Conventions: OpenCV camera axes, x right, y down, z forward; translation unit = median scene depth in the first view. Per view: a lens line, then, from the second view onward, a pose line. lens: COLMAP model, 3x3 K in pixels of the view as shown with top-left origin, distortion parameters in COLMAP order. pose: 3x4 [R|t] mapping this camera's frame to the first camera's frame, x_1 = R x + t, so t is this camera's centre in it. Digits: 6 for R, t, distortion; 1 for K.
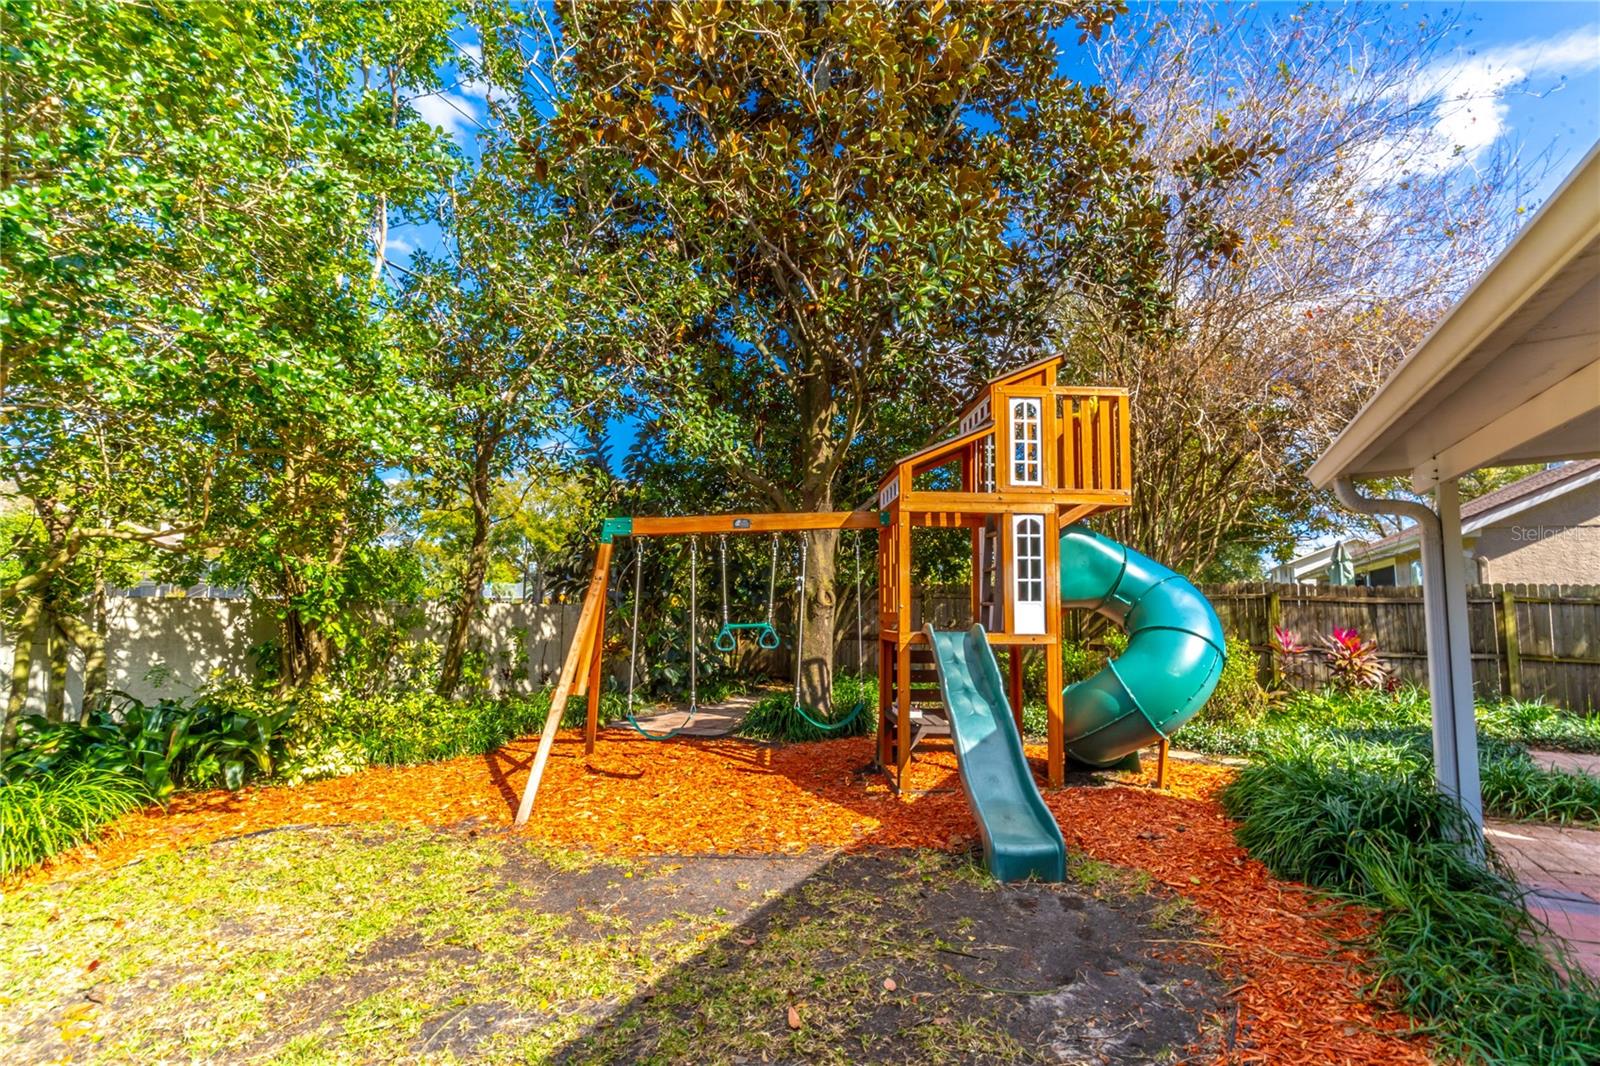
lens RADIAL K [[757.9, 0, 800.0], [0, 757.9, 533.0], [0, 0, 1]] dist [0.002371, -0.001412]
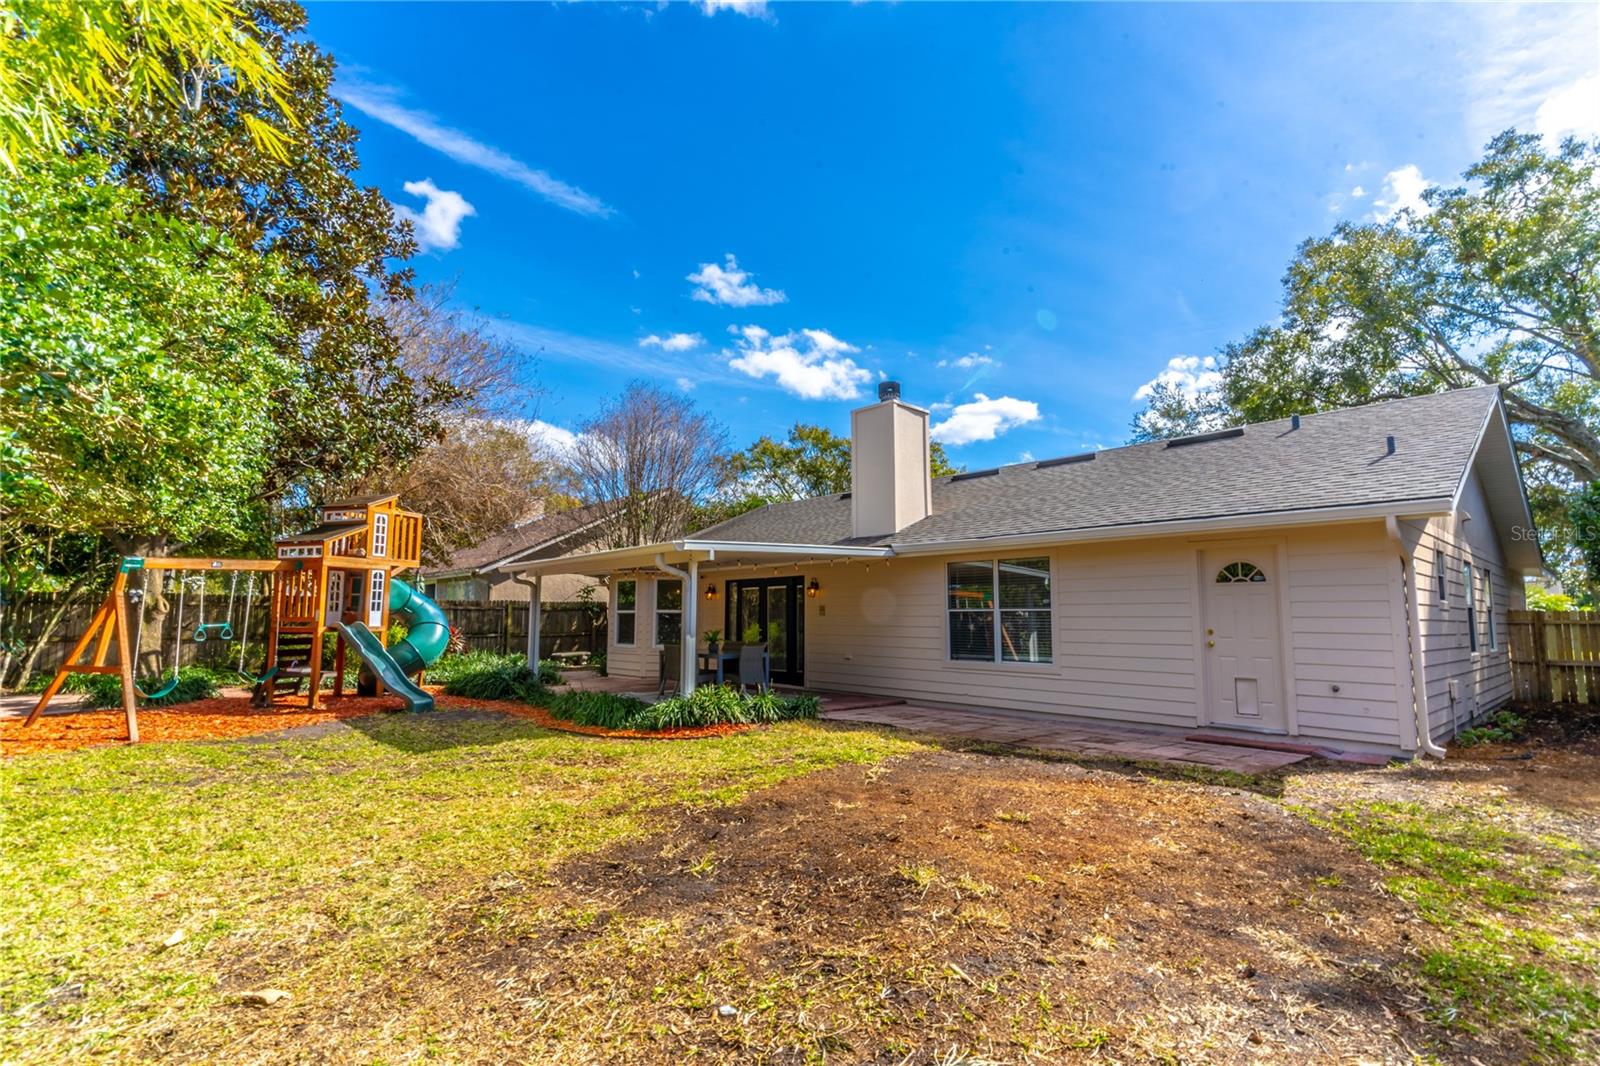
lens RADIAL K [[757.9, 0, 800.0], [0, 757.9, 533.0], [0, 0, 1]] dist [0.002371, -0.001412]
pose [[0.363764, 0.091961, 0.926941, -1.237960], [-0.091474, 0.993832, -0.062699, -0.100599], [-0.926989, -0.061983, 0.369933, -0.864513]]
